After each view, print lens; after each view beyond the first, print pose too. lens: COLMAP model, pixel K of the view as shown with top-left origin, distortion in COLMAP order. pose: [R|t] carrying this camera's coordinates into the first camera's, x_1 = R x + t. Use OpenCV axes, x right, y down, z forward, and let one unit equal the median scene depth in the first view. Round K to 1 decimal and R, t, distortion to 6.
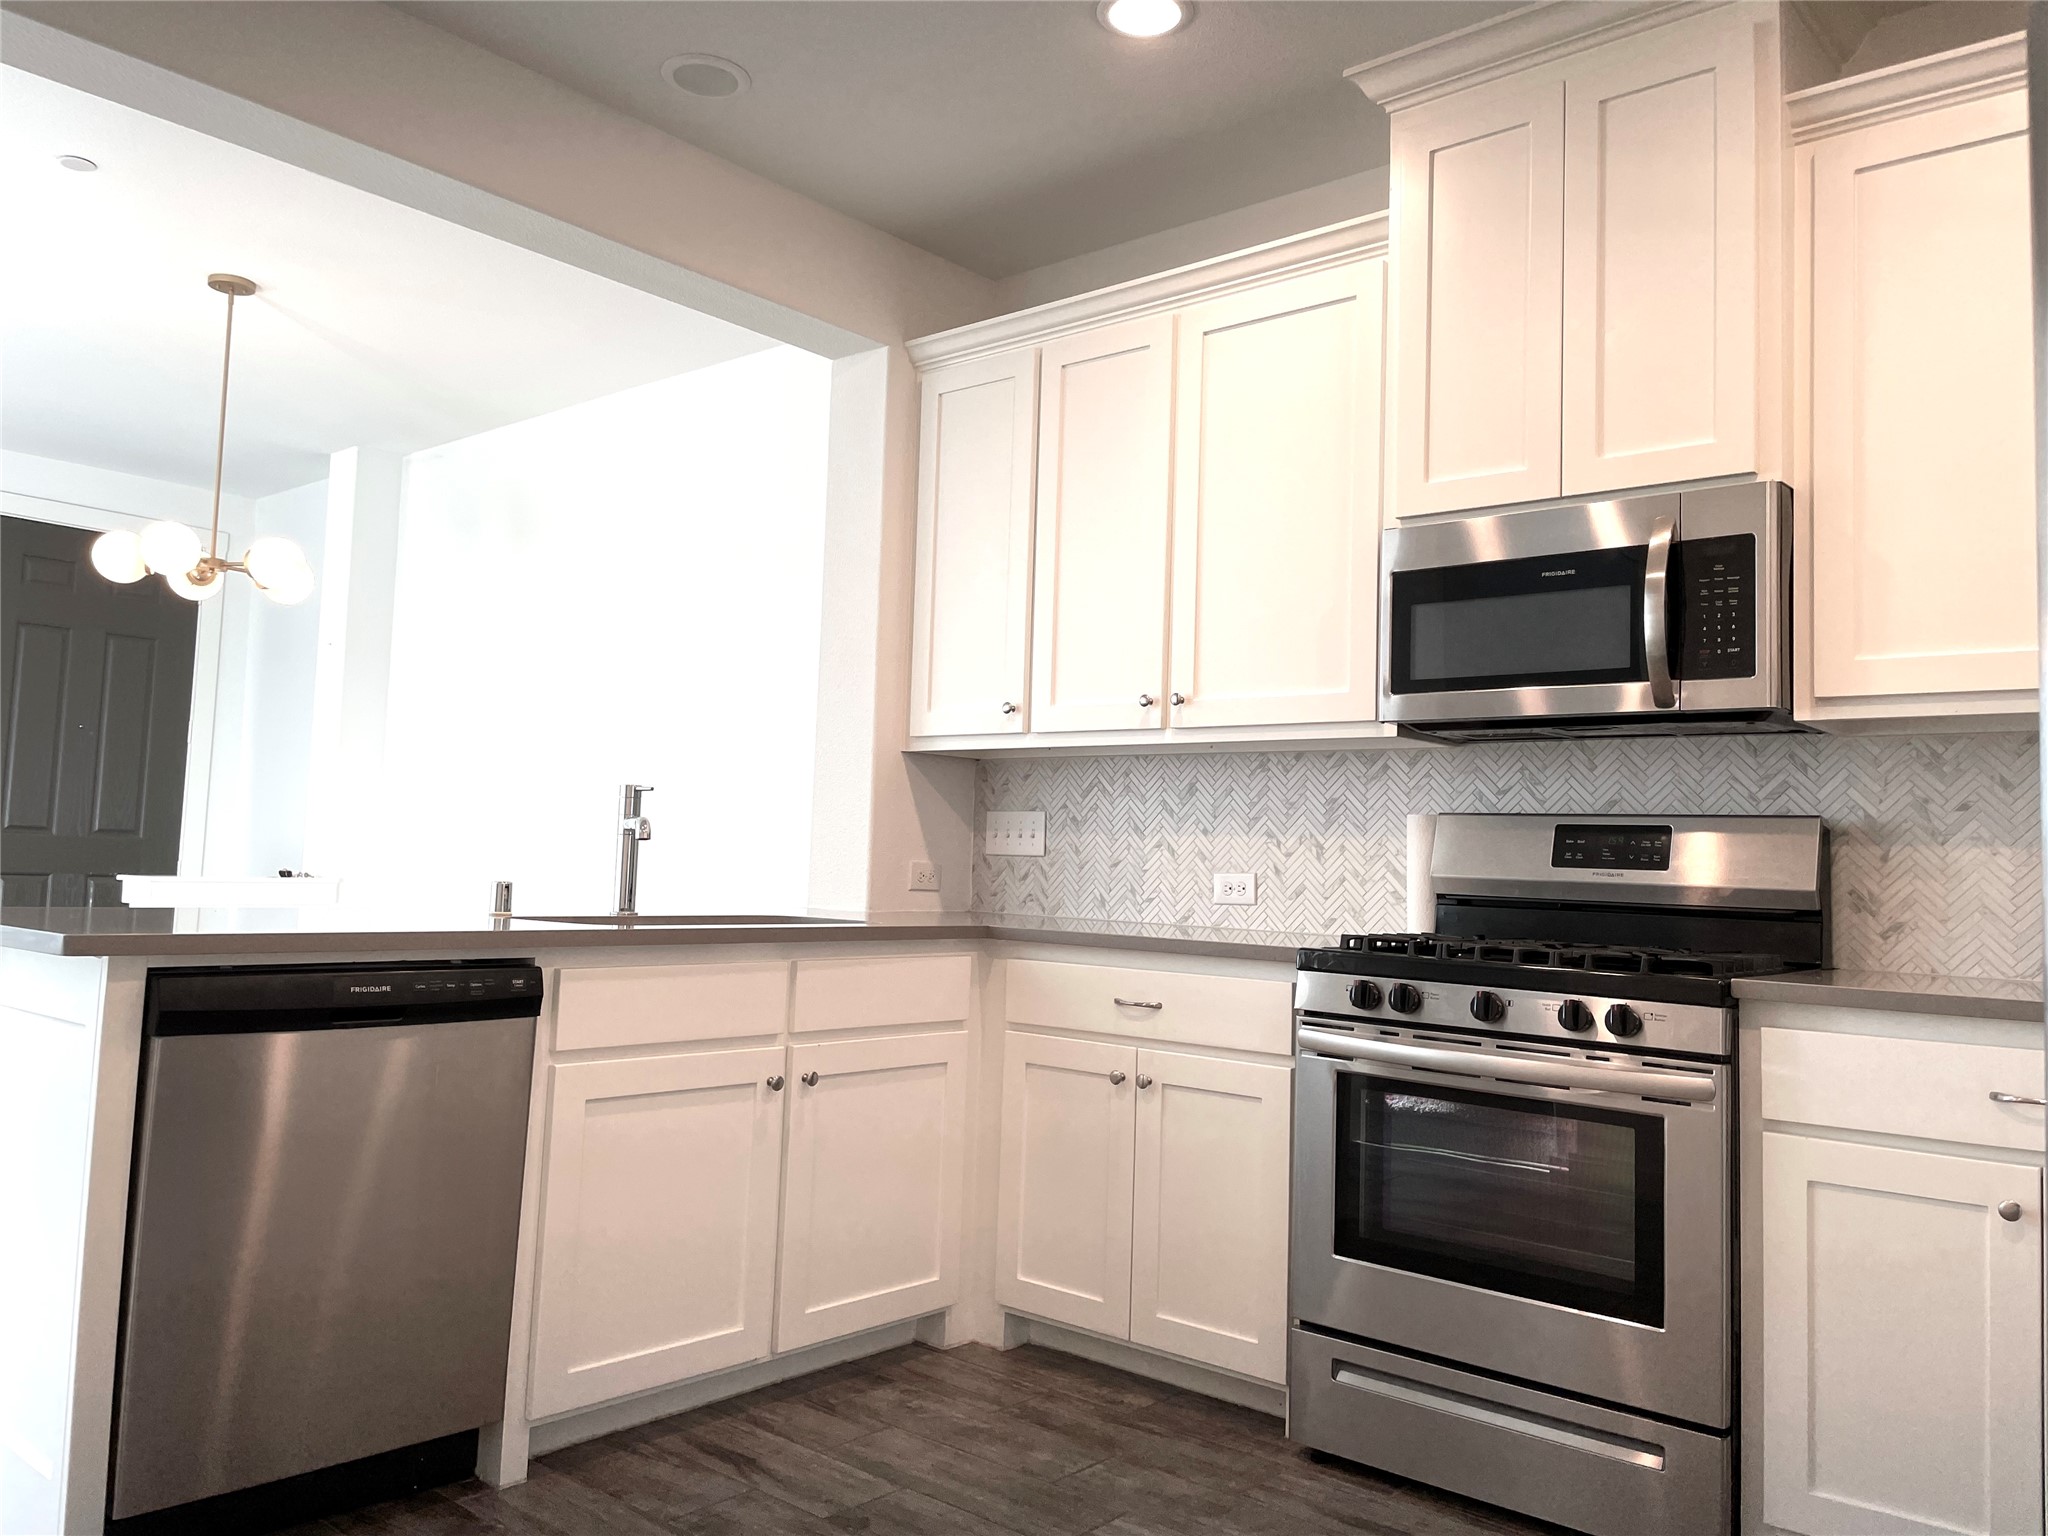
lens RADIAL K [[1538.0, 0, 1024.0], [0, 1538.0, 768.0], [0, 0, 1]] dist [0.075137, -0.085541]
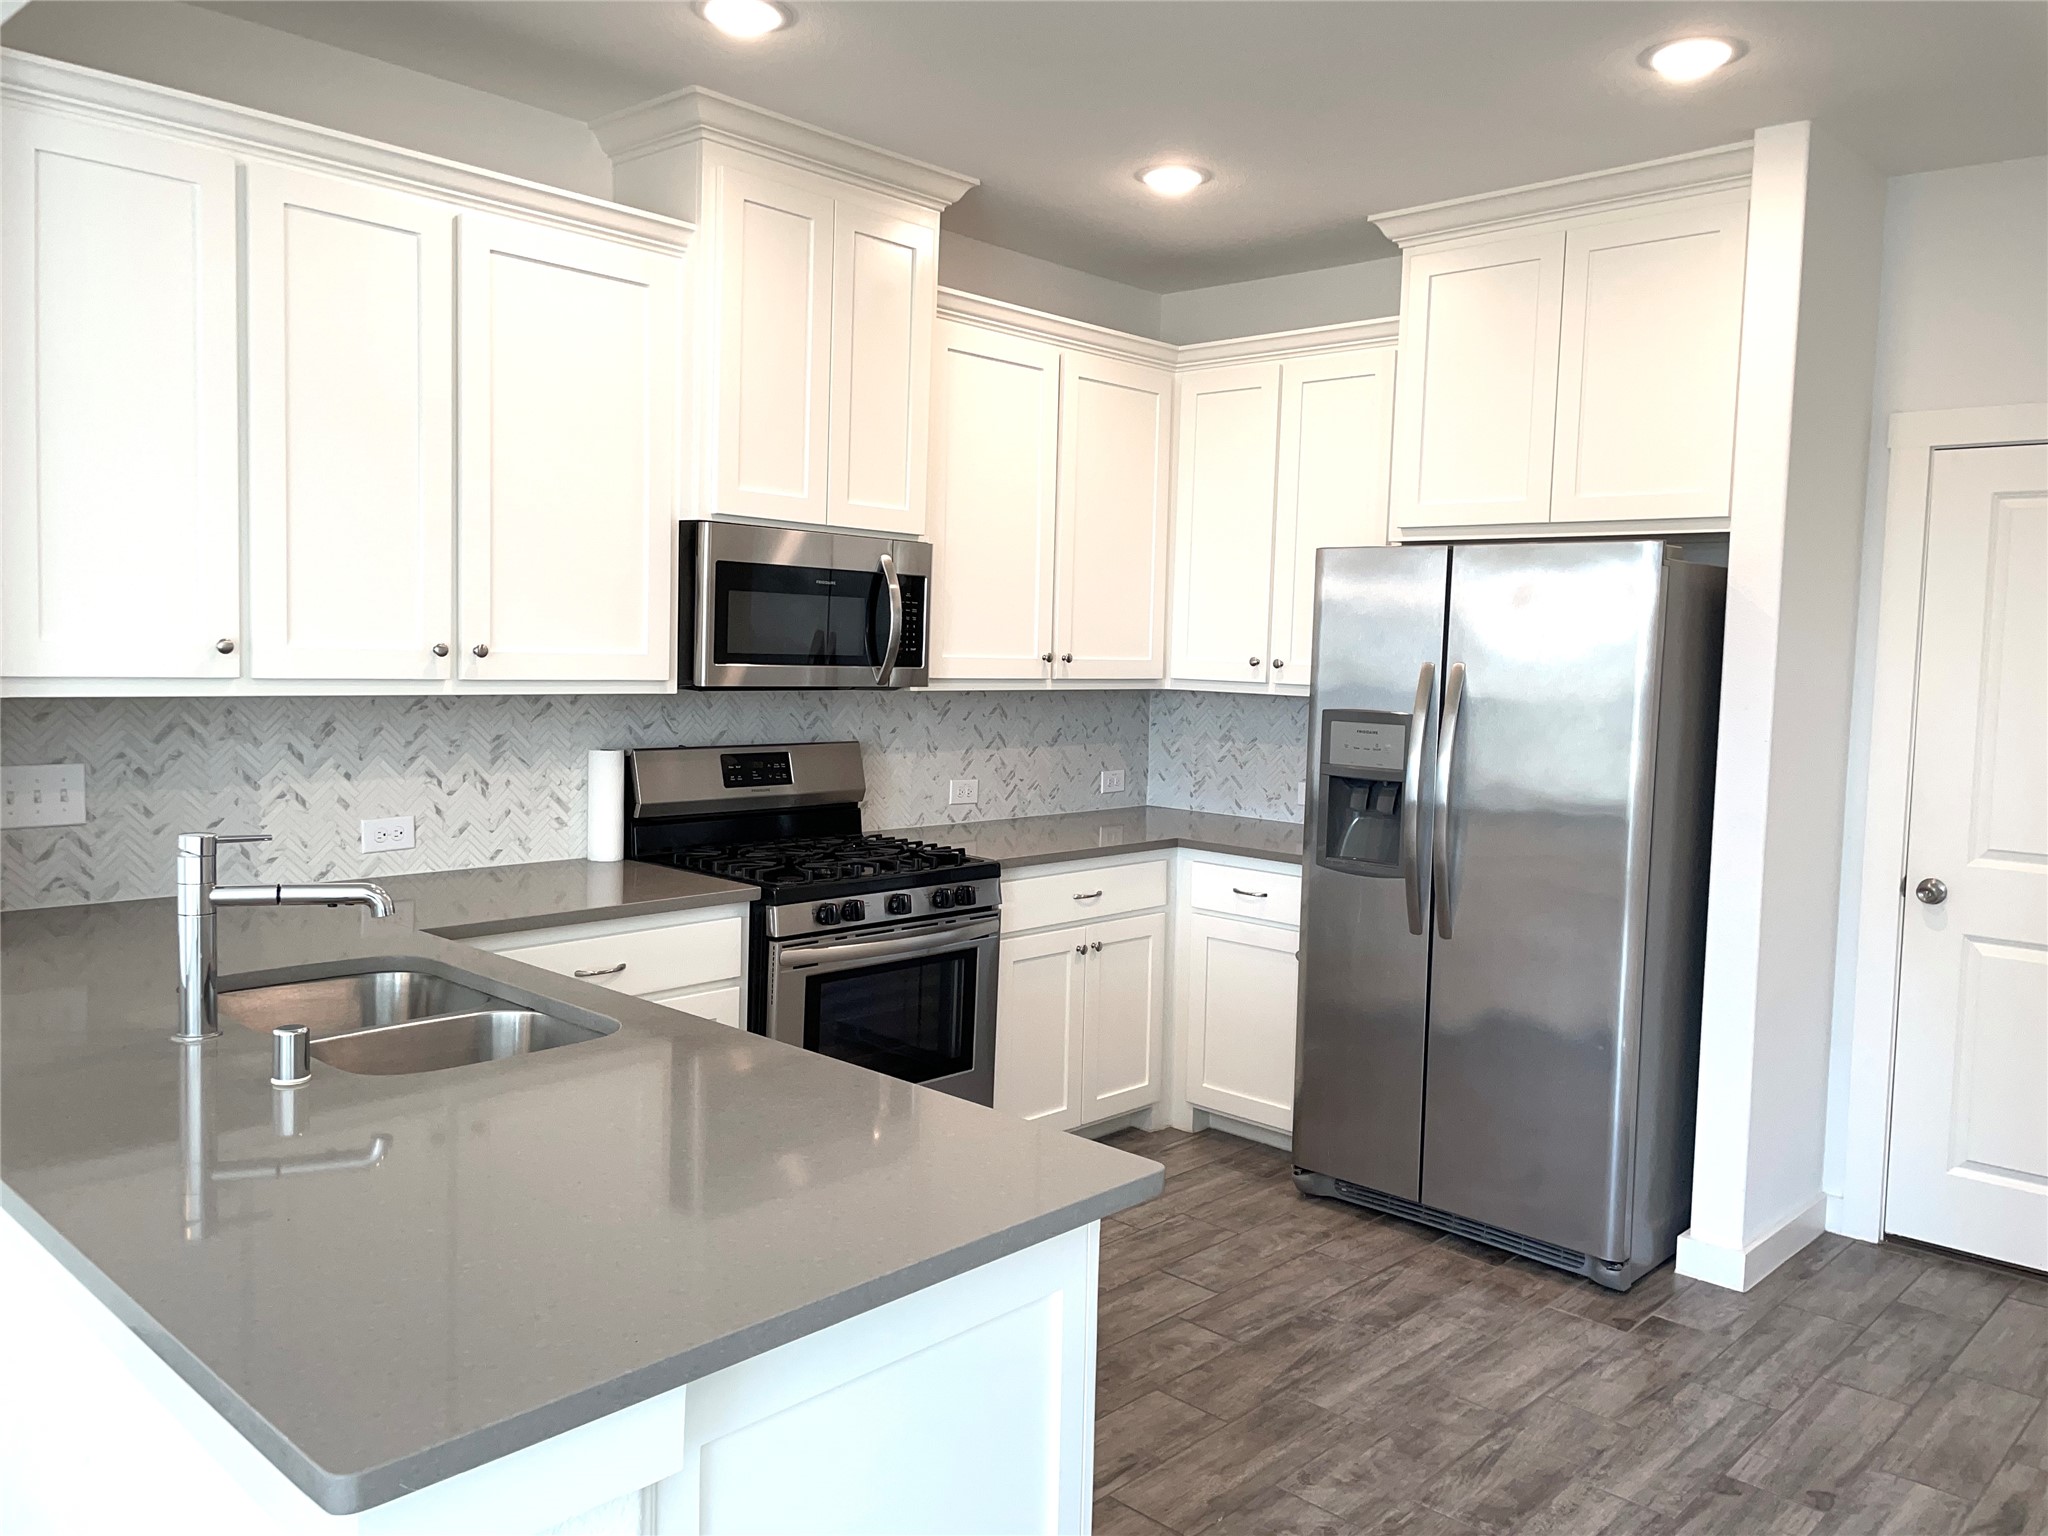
lens RADIAL K [[1538.0, 0, 1024.0], [0, 1538.0, 768.0], [0, 0, 1]] dist [0.075137, -0.085541]
pose [[0.043791, -0.117544, 0.992102, -0.800193], [-0.091177, 0.988440, 0.121135, -0.114075], [-0.994871, -0.095761, 0.032567, 0.604919]]
